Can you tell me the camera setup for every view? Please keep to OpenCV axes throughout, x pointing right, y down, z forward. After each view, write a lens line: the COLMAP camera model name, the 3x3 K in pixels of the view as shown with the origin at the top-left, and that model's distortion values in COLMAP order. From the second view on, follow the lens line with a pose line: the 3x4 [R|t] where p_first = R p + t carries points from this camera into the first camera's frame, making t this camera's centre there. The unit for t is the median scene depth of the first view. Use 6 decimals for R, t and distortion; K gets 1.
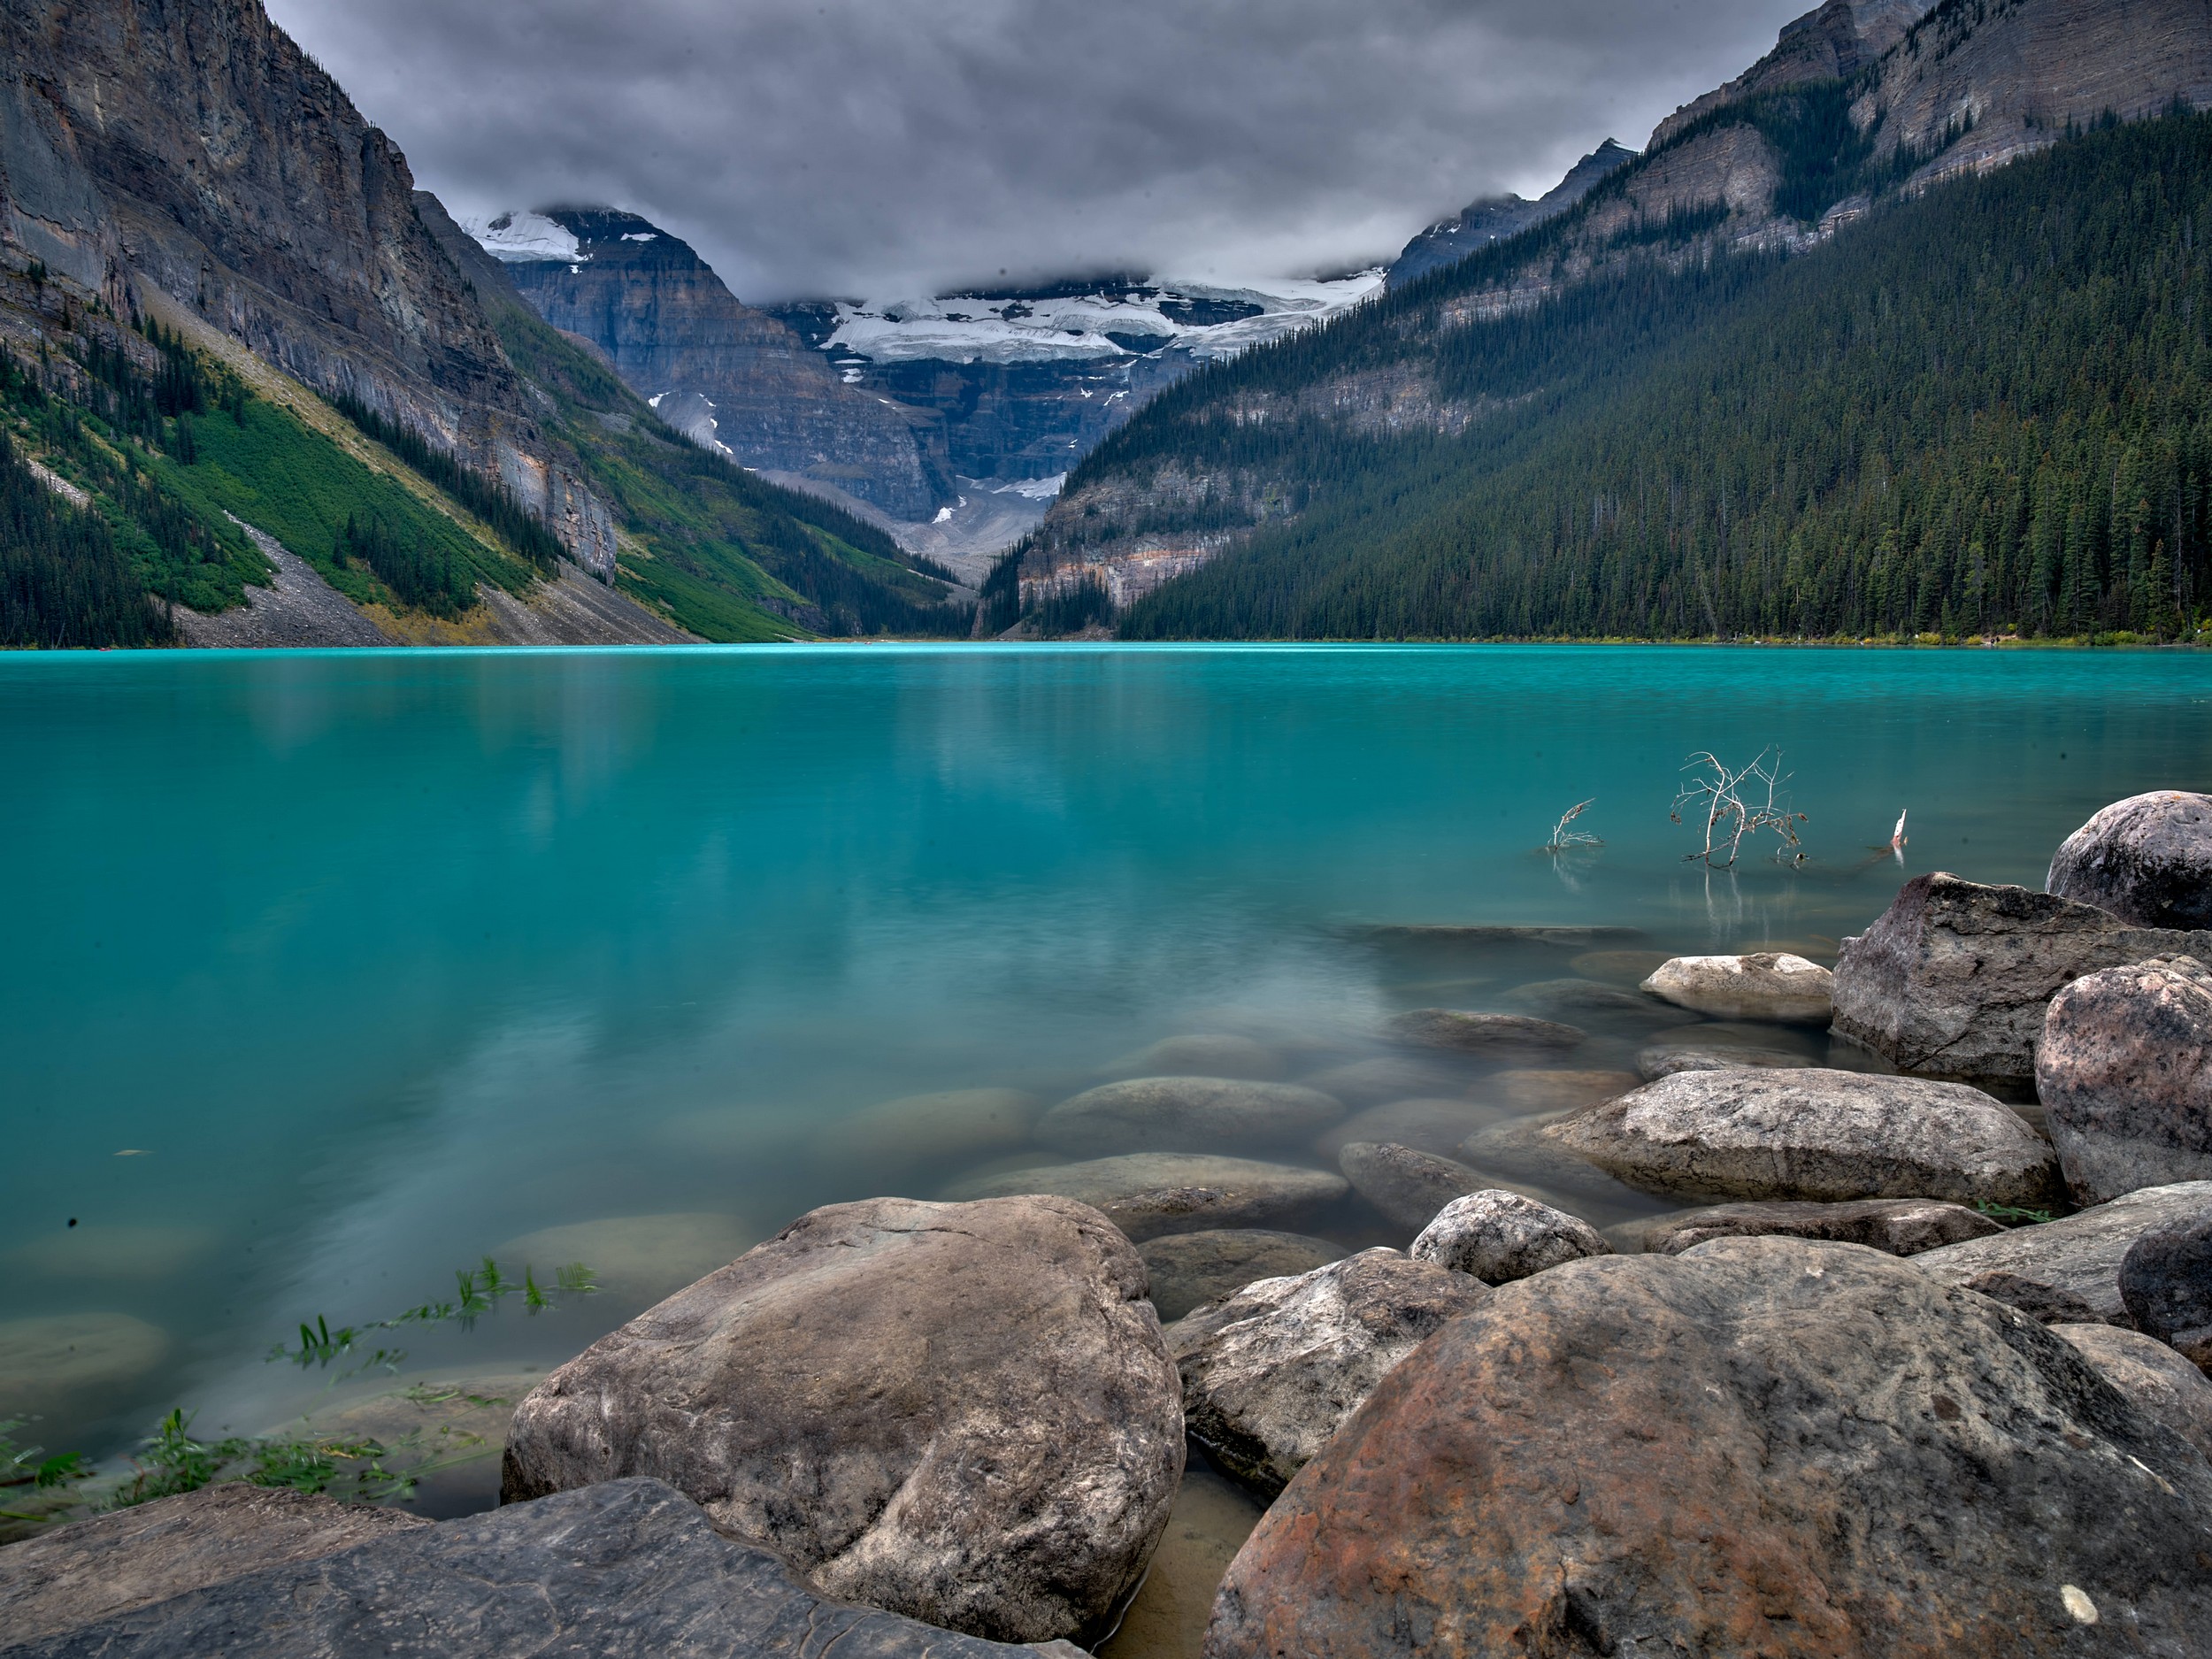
lens RADIAL K [[1891.2, 0, 1128.2], [0, 1891.2, 814.5], [0, 0, 1]] dist [-0.108197, 0.101123]
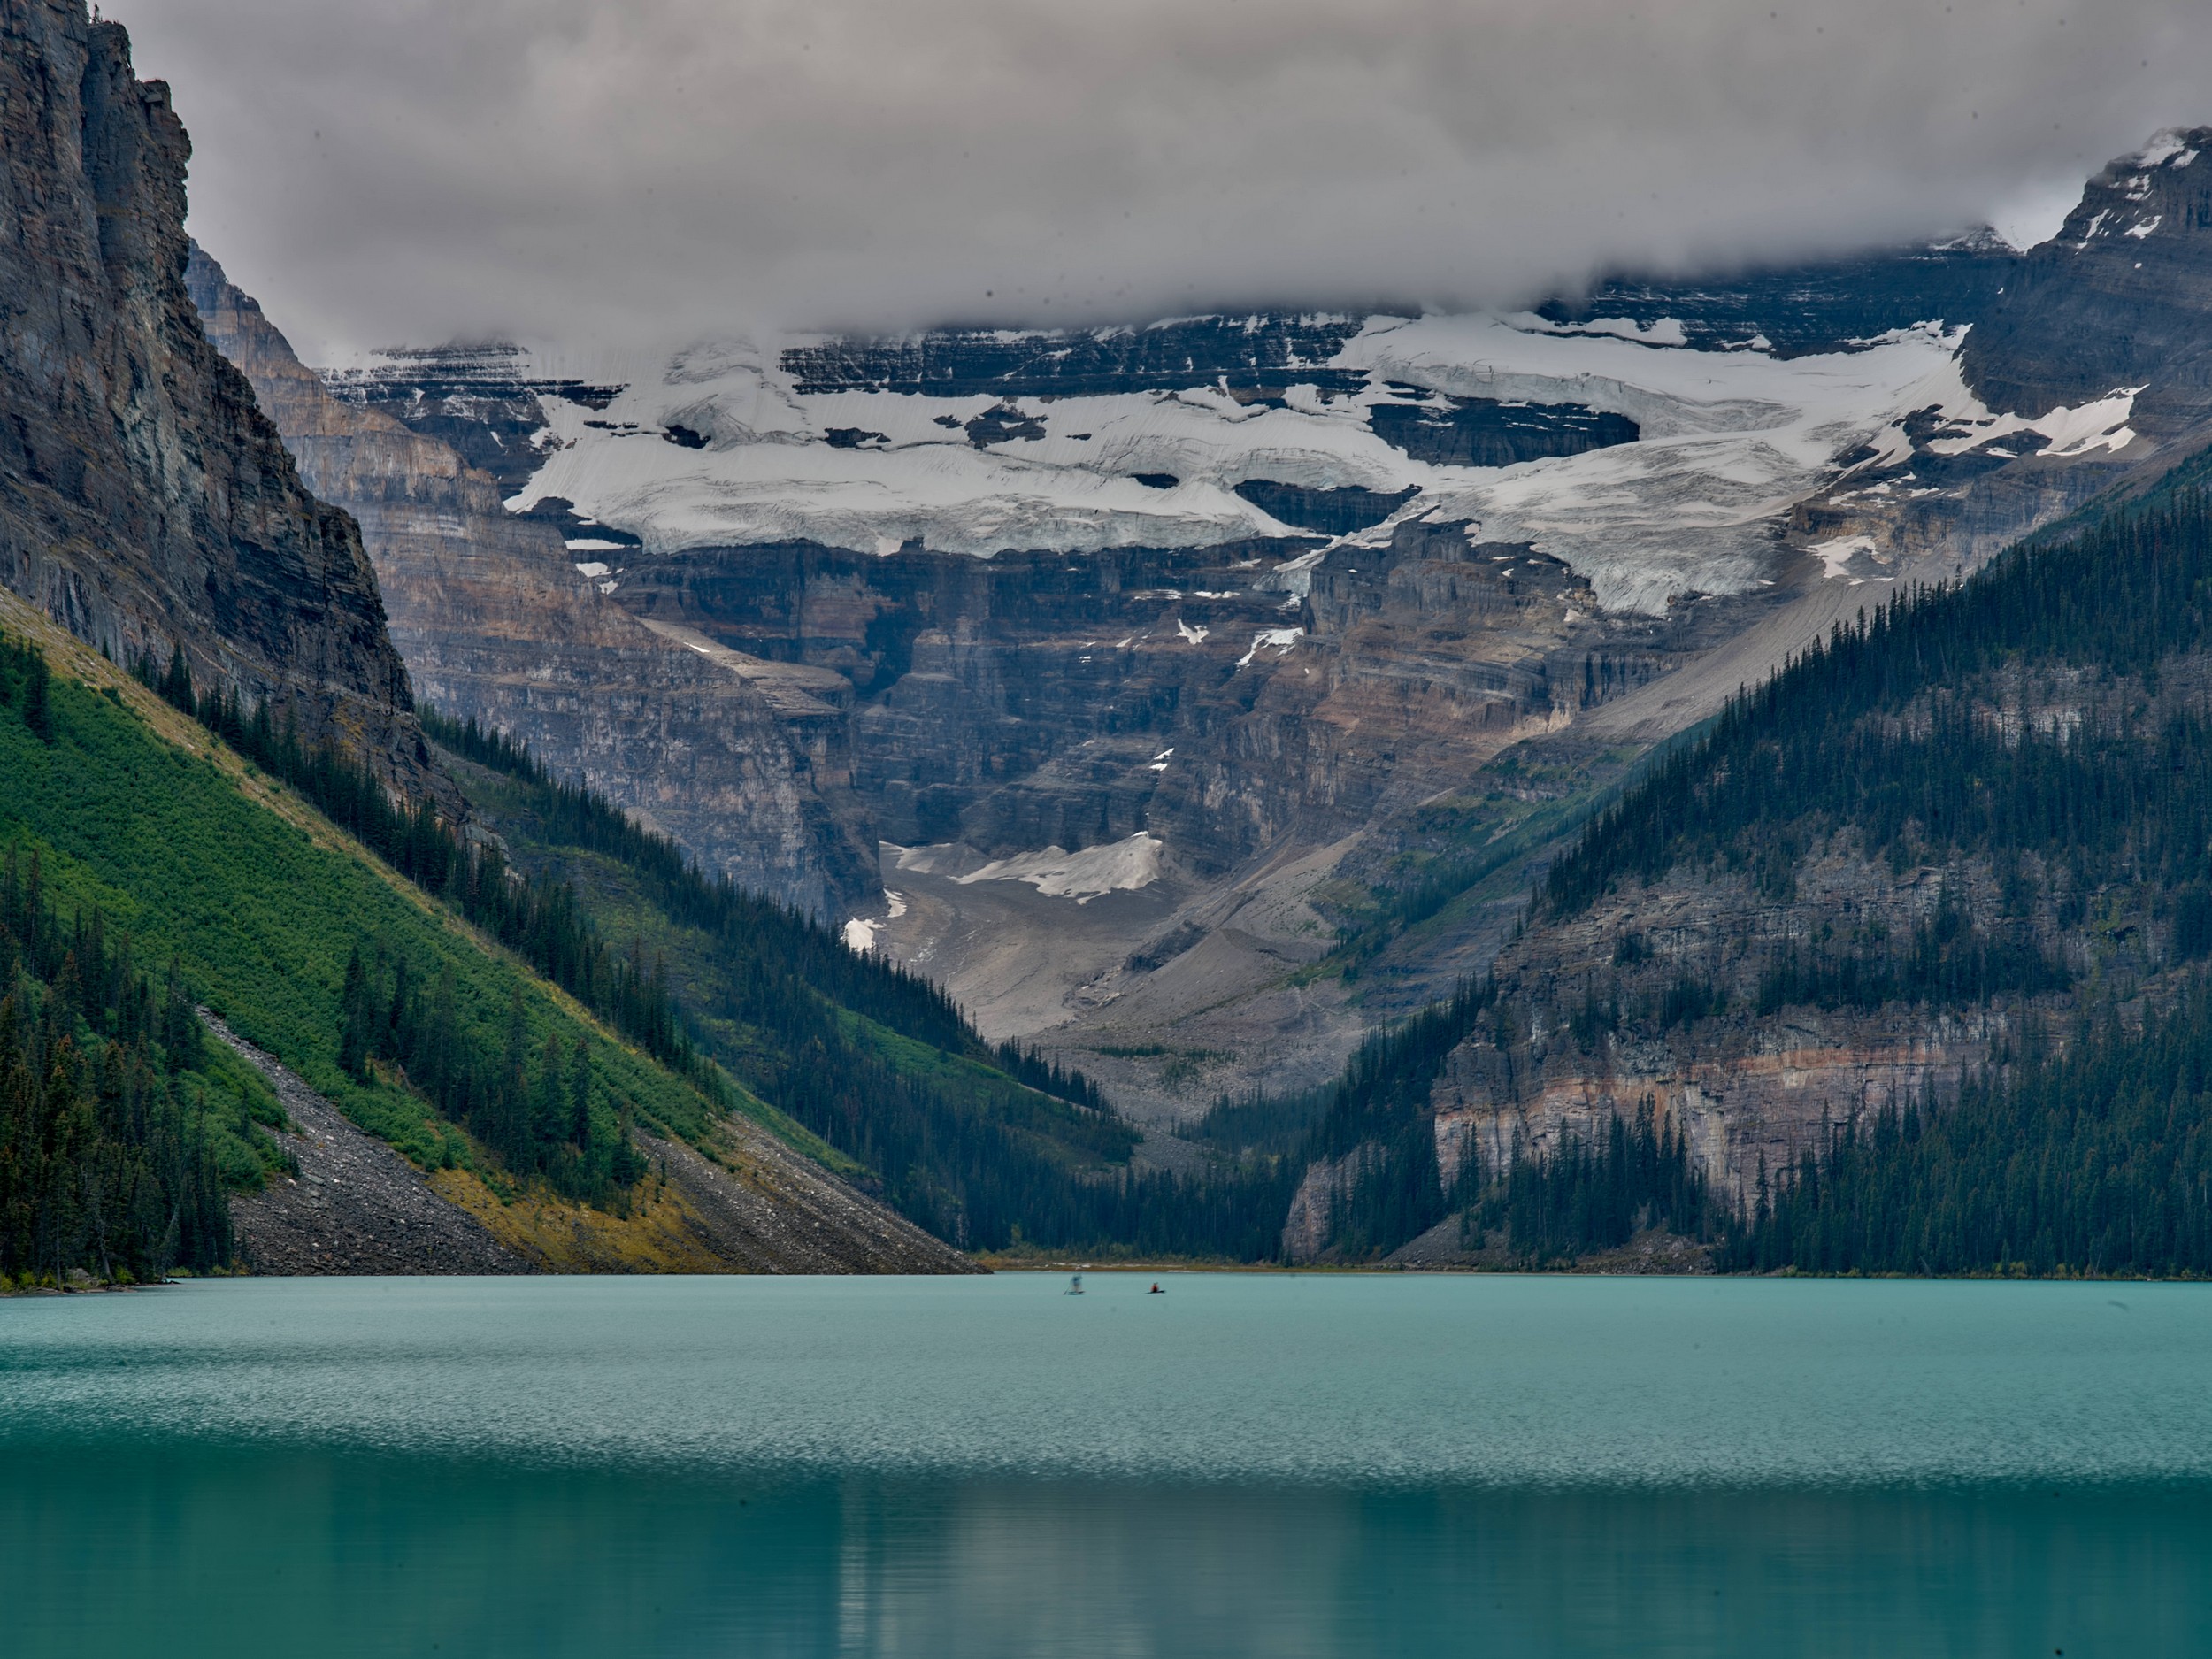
lens RADIAL K [[4990.9, 0, 1106.0], [0, 4990.9, 829.5], [0, 0, 1]] dist [0.109289, 0.119234]
pose [[0.999961, 0.008546, 0.002189, -0.138187], [-0.008023, 0.984139, -0.177216, 0.005155], [-0.003669, 0.177192, 0.984170, -0.064132]]
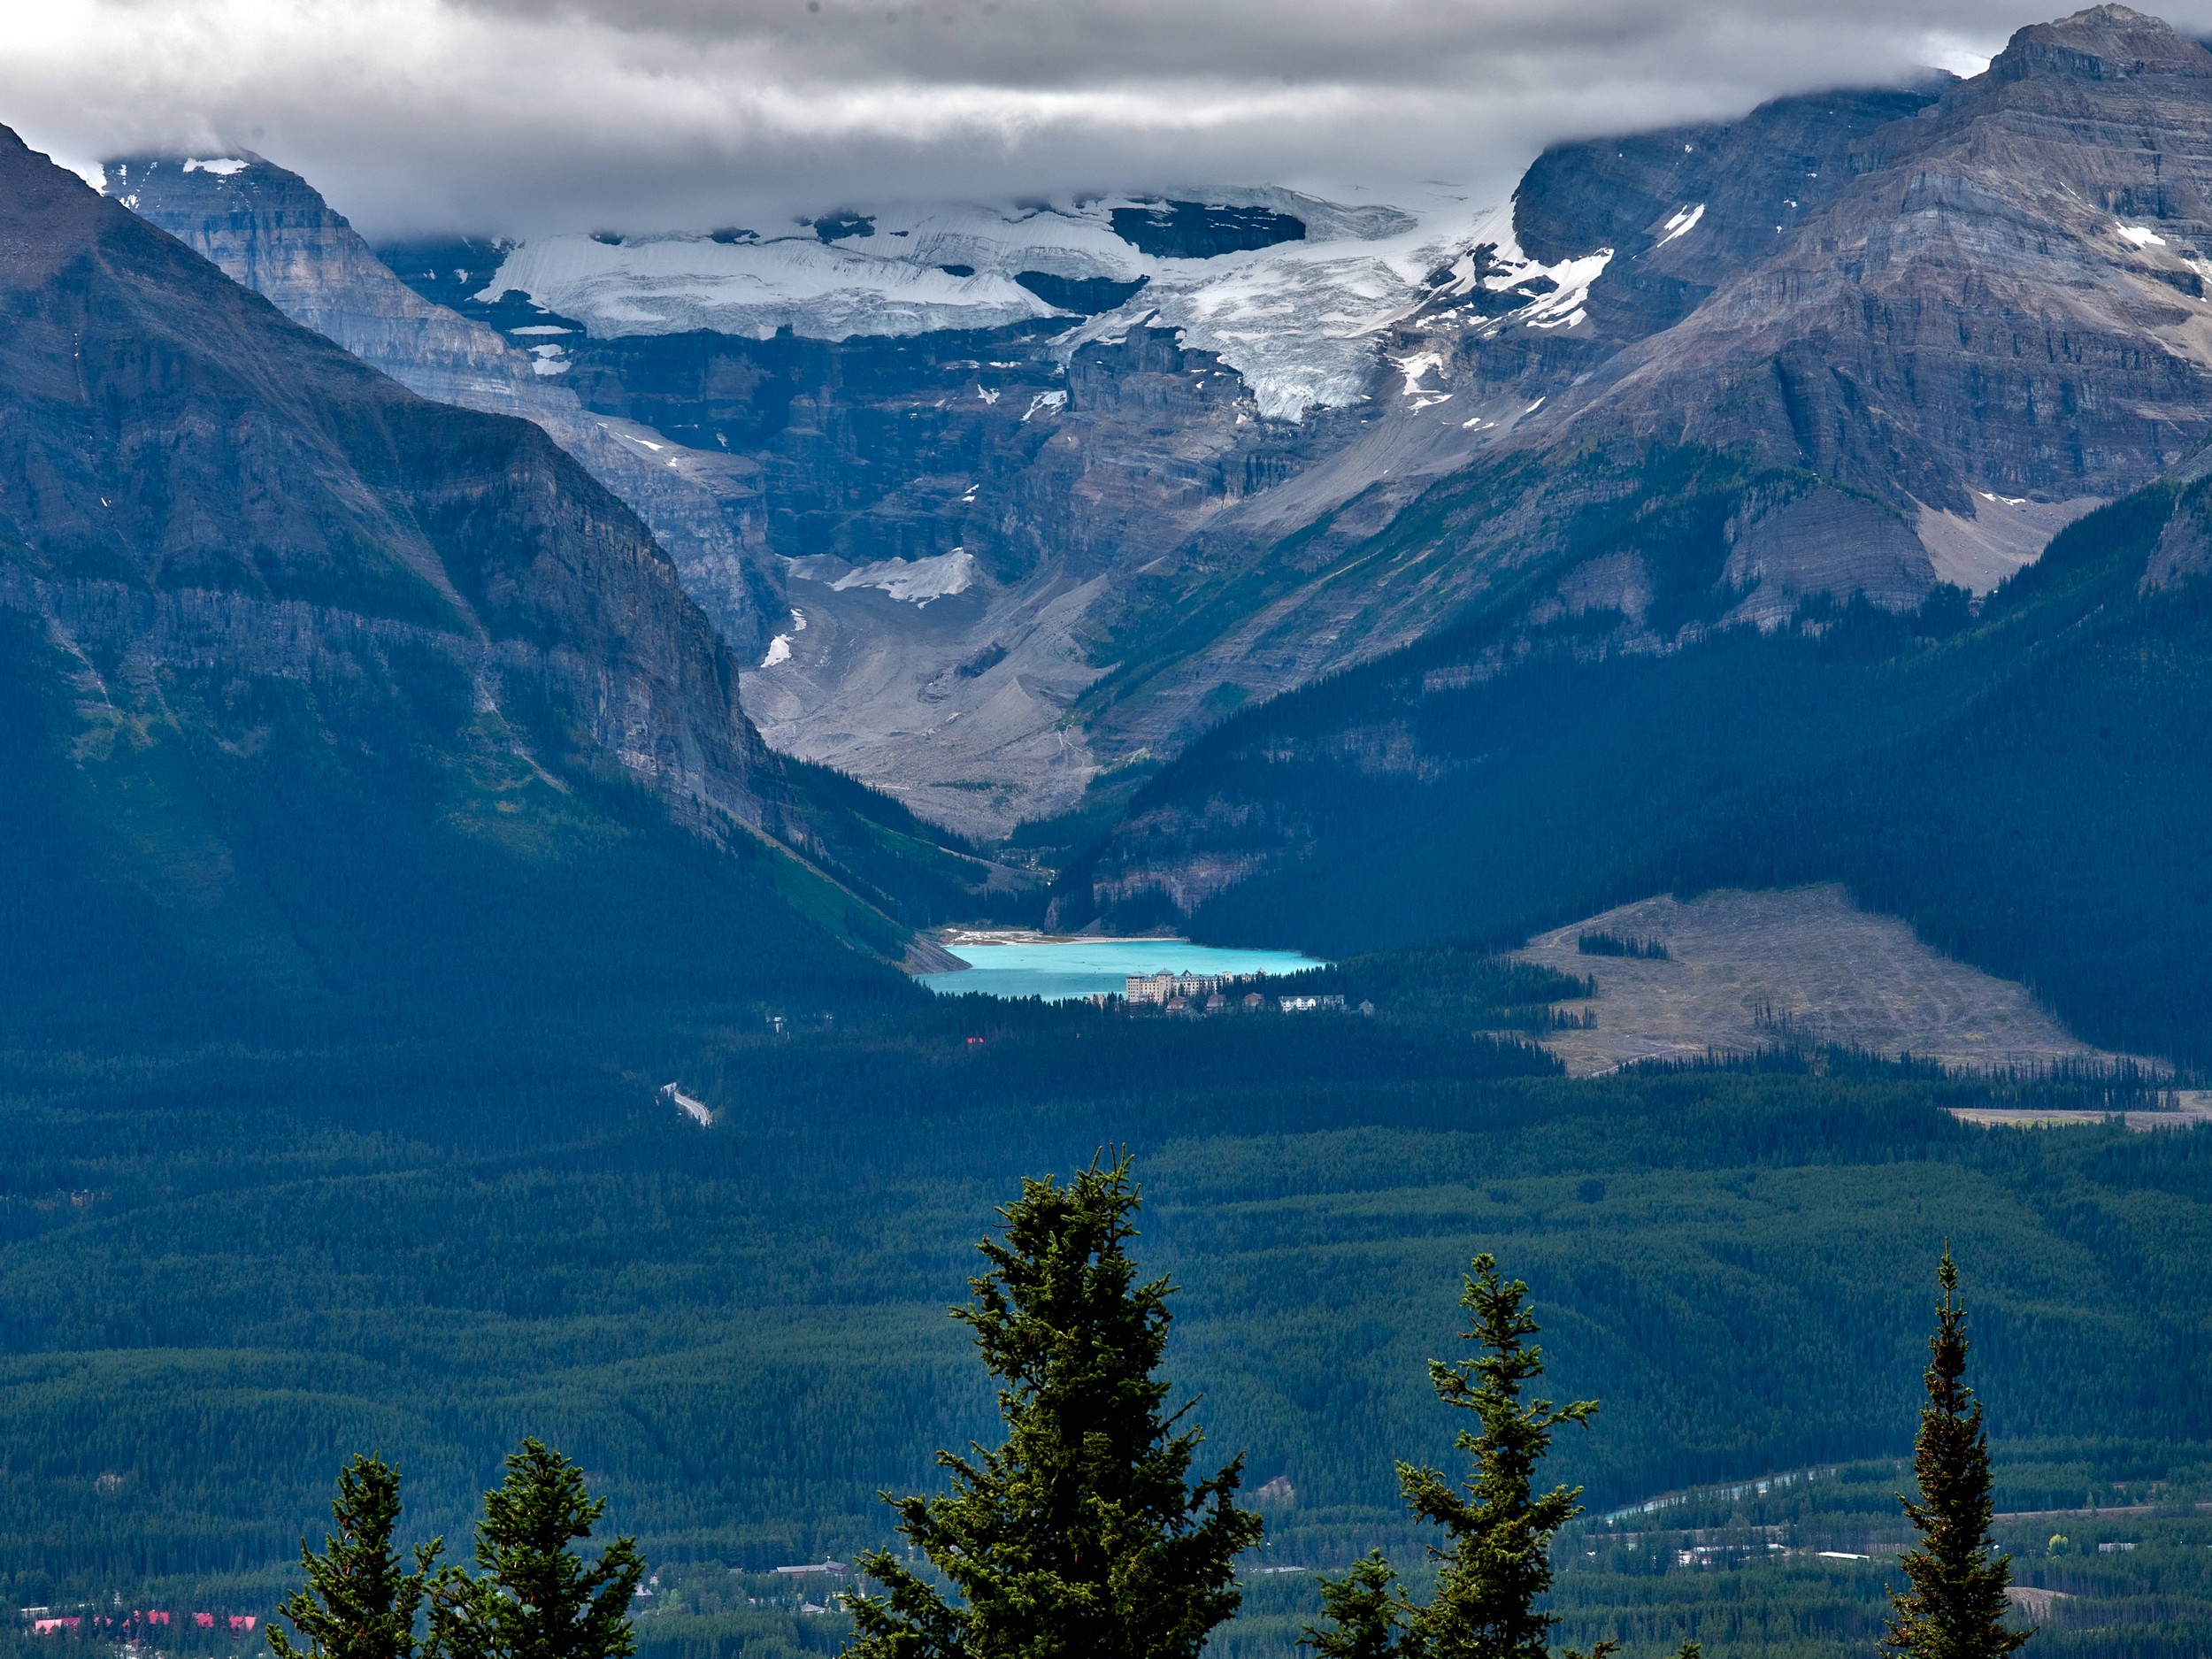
lens RADIAL K [[7869.4, 0, 1106.0], [0, 7869.4, 829.5], [0, 0, 1]] dist [0.056544, -0.480188]
pose [[0.999027, -0.025559, 0.035947, -0.243092], [0.027851, 0.997513, -0.064754, 0.177903], [-0.034203, 0.065692, 0.997254, -4.265026]]
